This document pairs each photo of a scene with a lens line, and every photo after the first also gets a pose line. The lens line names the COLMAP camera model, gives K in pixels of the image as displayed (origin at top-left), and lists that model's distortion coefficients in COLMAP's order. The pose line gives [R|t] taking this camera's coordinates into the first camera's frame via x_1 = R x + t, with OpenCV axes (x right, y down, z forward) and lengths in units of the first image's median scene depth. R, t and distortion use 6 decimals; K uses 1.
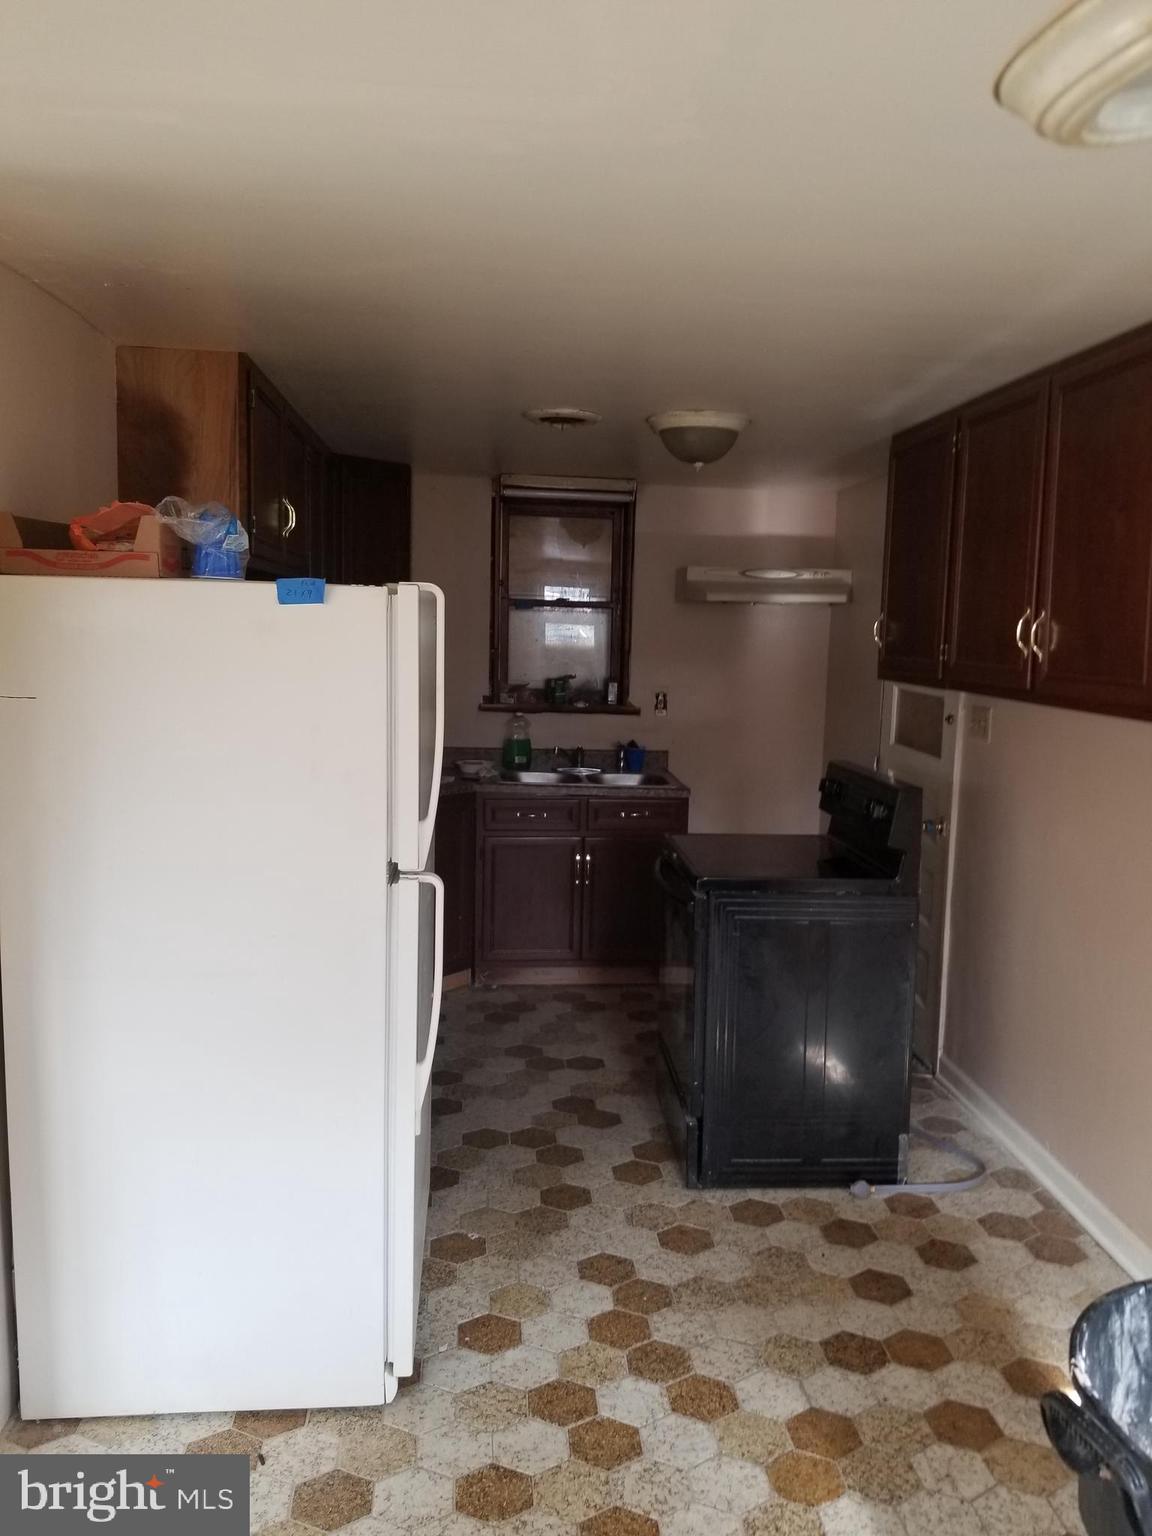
lens RADIAL K [[1164.8, 0, 576.0], [0, 1164.8, 768.0], [0, 0, 1]] dist [0.002276, 0.000066]
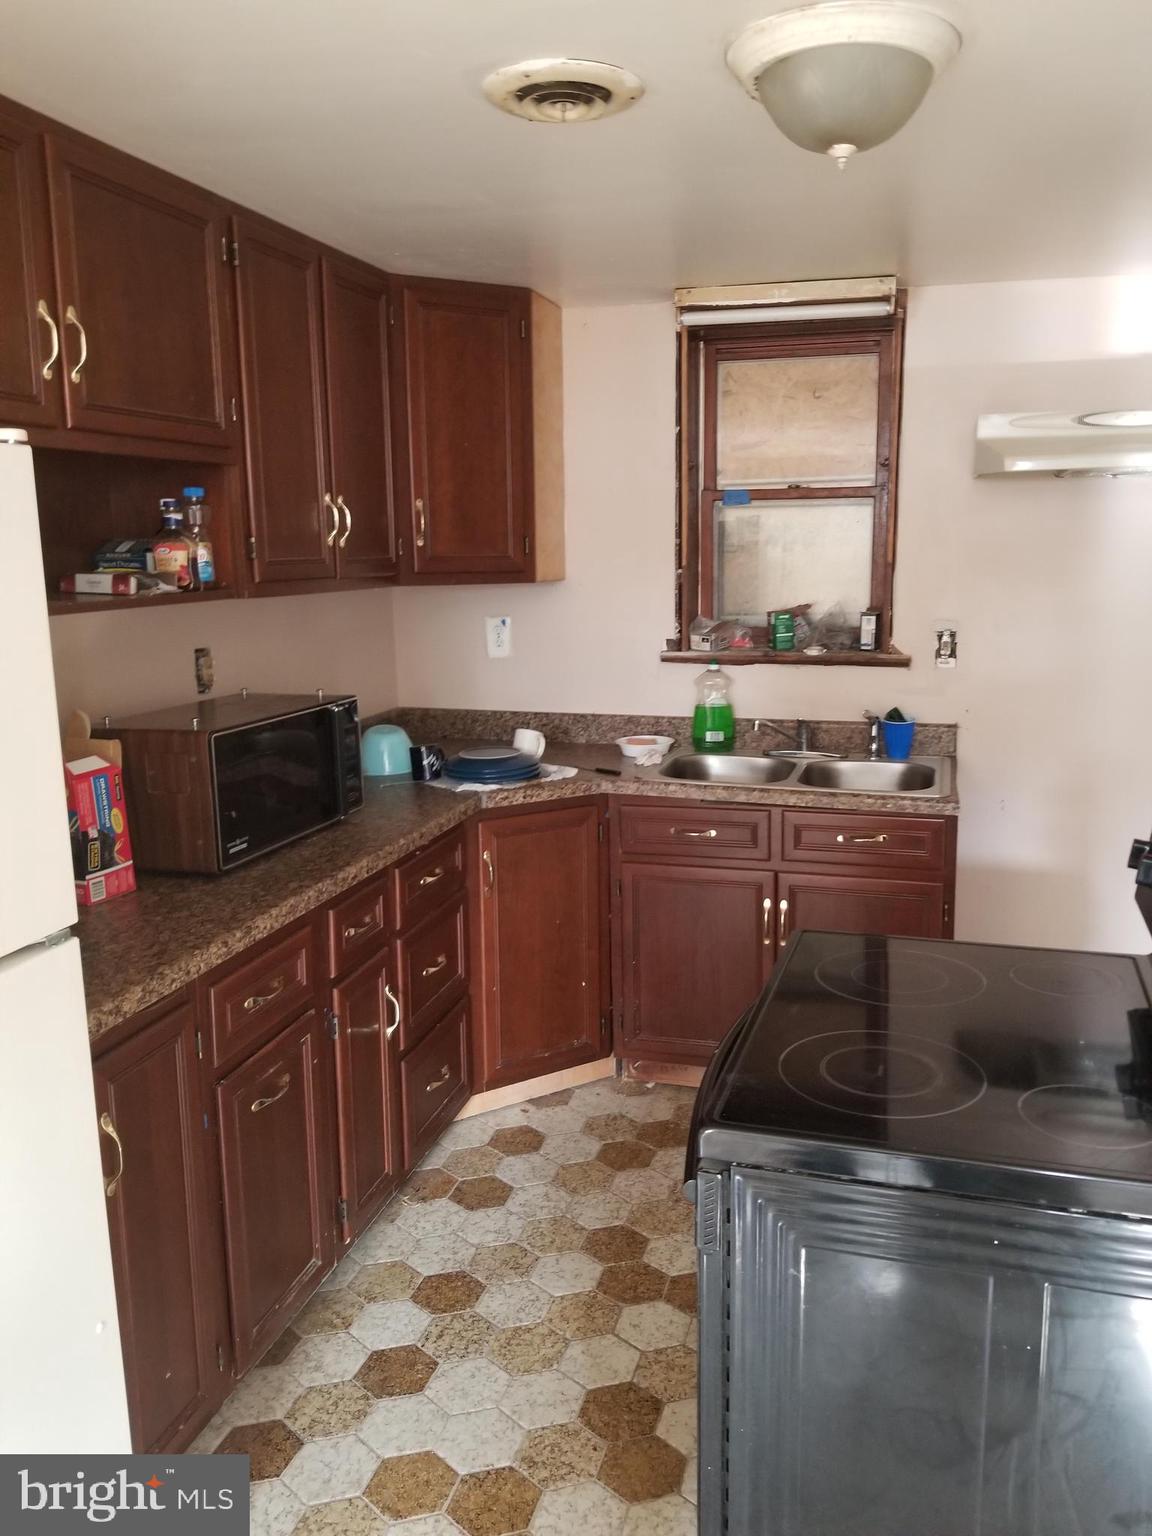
lens RADIAL K [[1213.2, 0, 576.0], [0, 1213.2, 768.0], [0, 0, 1]] dist [0.009845, -0.001055]
pose [[0.937629, 0.026583, -0.346619, 0.115946], [-0.004596, 0.997933, 0.064100, -0.032841], [0.347607, -0.058509, 0.935813, 0.329661]]
